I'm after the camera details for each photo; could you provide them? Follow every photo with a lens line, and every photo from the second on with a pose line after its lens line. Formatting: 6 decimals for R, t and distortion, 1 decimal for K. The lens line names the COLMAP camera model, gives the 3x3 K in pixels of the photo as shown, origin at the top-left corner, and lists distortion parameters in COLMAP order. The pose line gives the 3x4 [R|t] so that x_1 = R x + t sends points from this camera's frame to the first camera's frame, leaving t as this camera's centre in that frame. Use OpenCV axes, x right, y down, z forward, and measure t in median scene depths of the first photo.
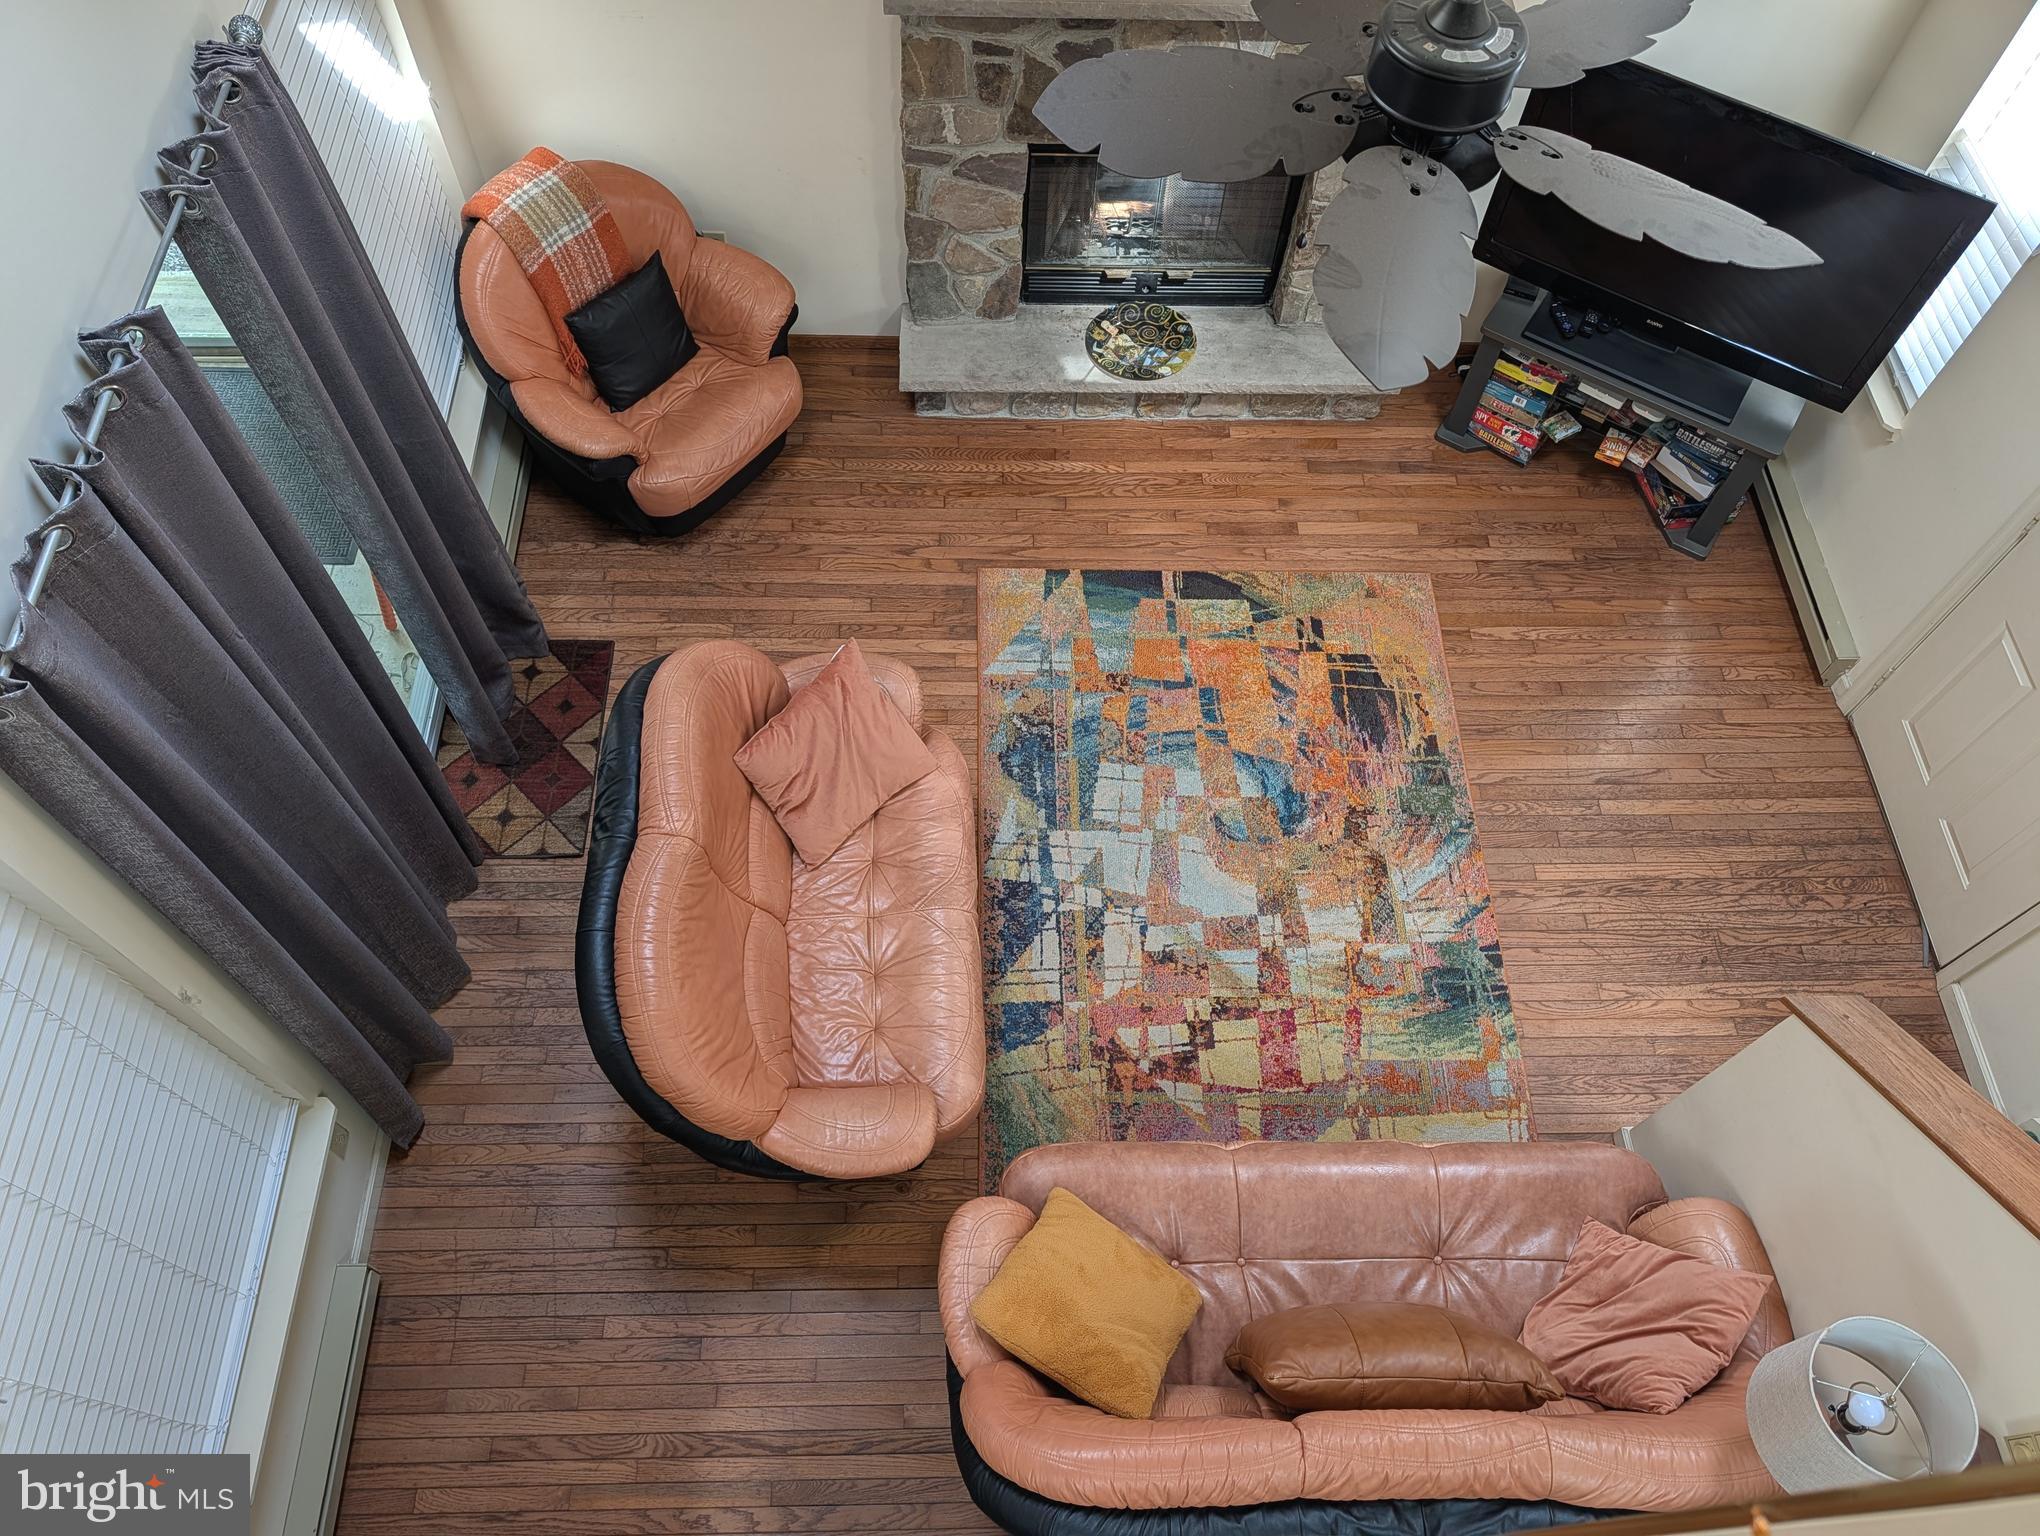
lens RADIAL K [[1462.5, 0, 1025.6], [0, 1462.5, 779.8], [0, 0, 1]] dist [0.042581, -0.110804]
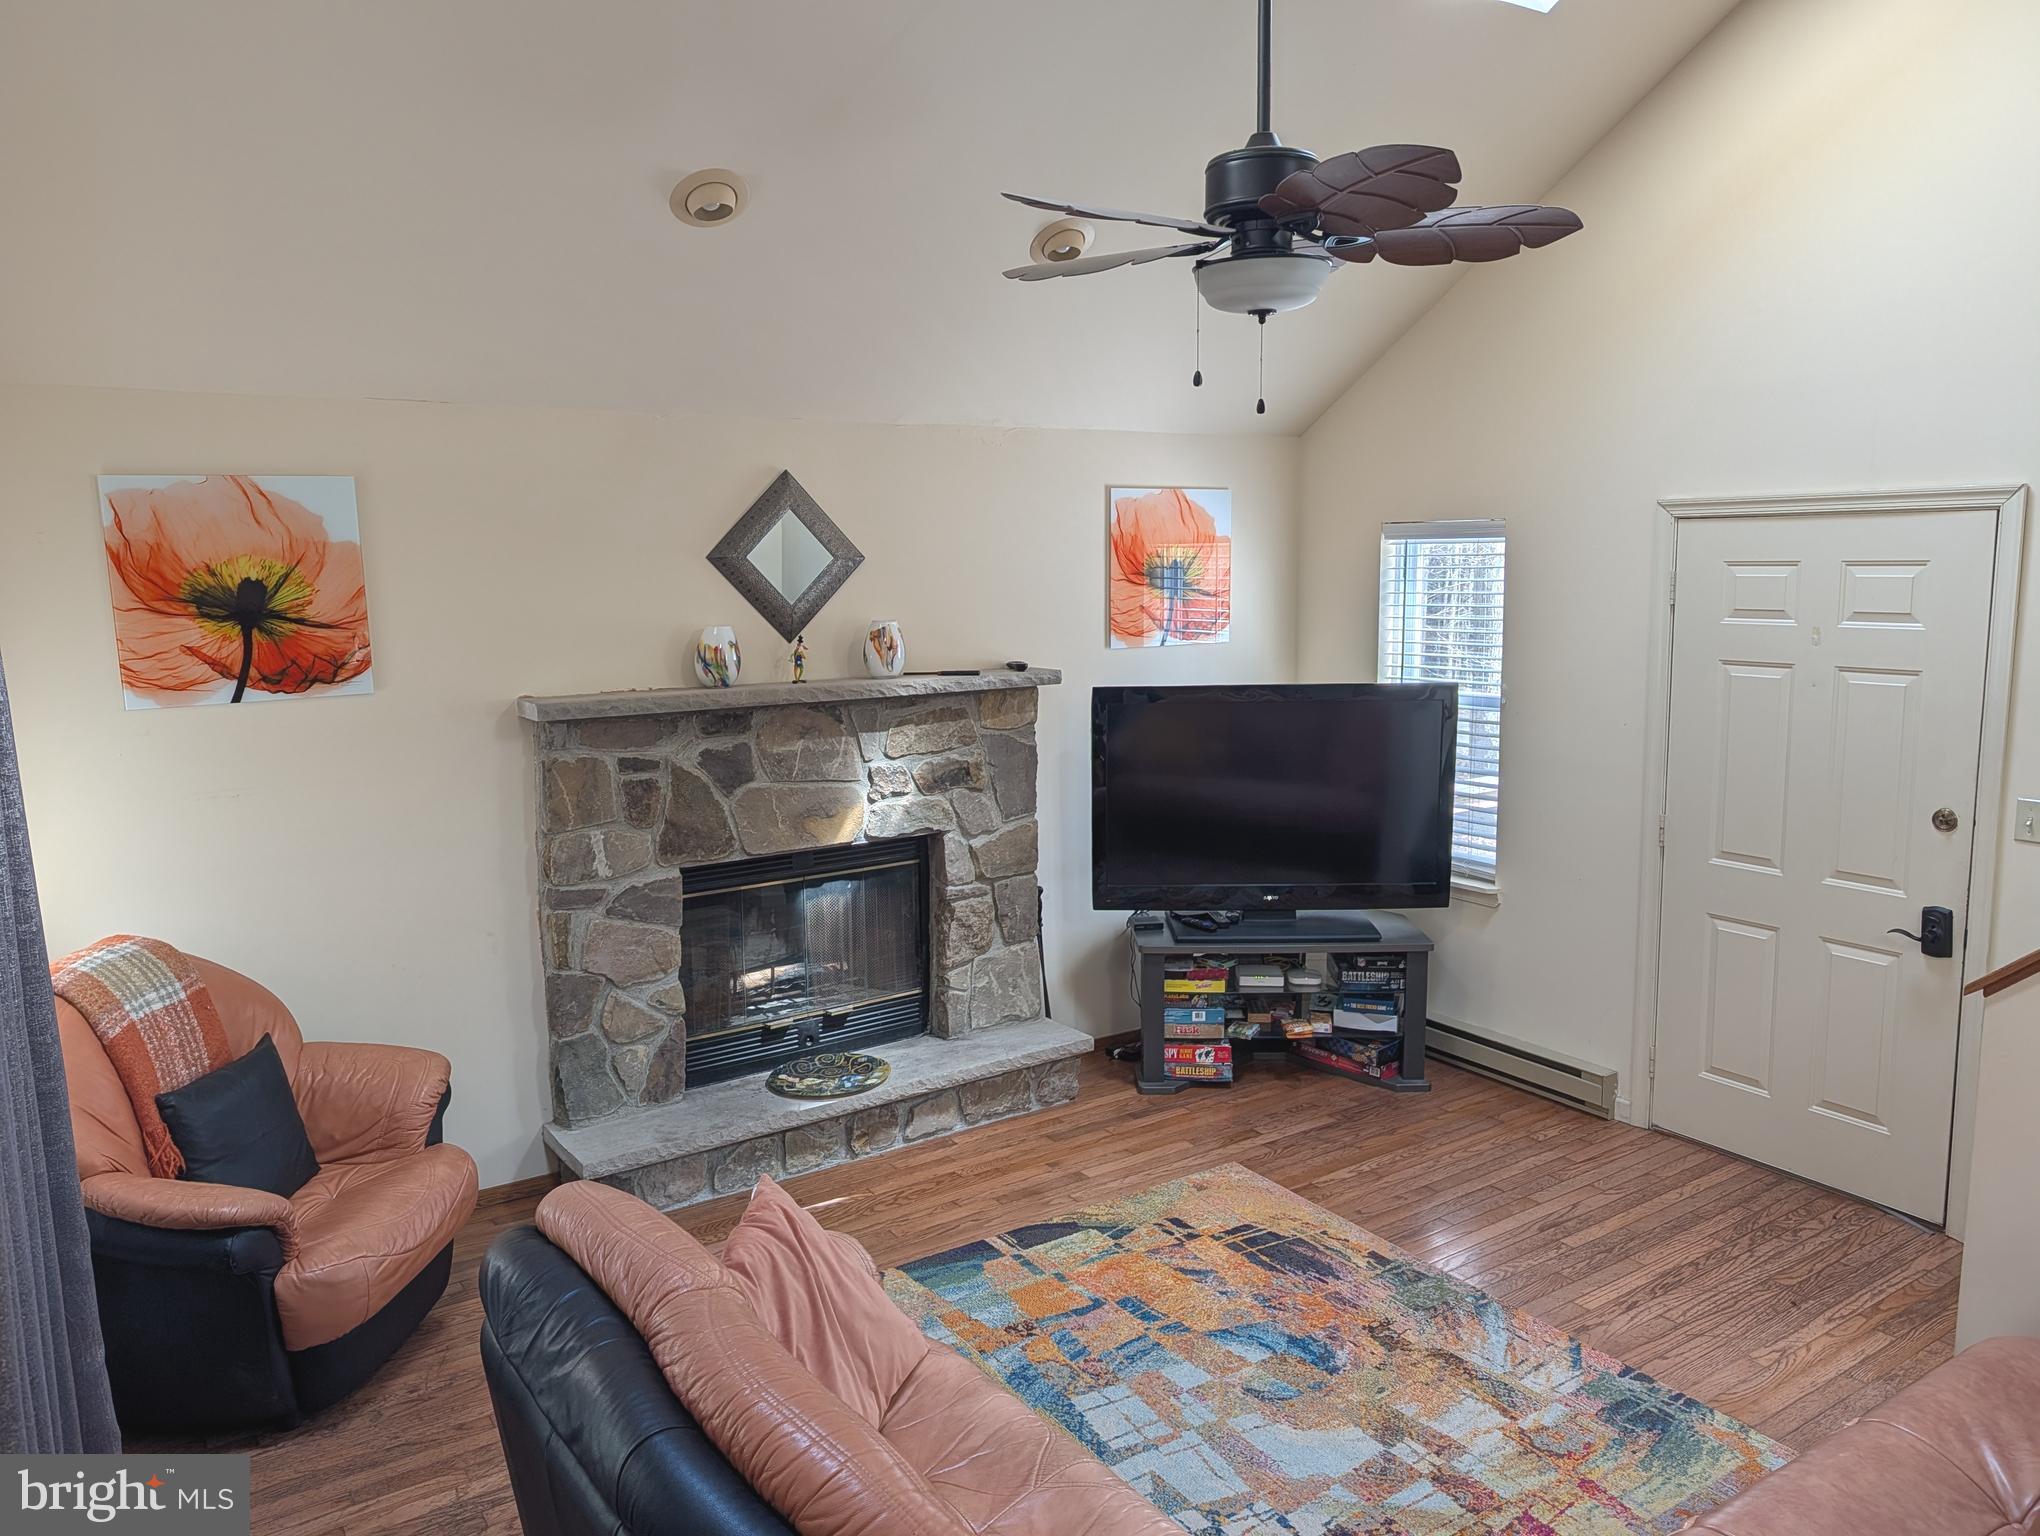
lens RADIAL K [[1464.8, 0, 1024.7], [0, 1464.8, 754.4], [0, 0, 1]] dist [0.016830, -0.027994]
pose [[0.839137, -0.119680, 0.530591, -0.303943], [0.492274, 0.581994, -0.647263, 0.252308], [-0.231336, 0.804338, 0.547288, 0.354564]]
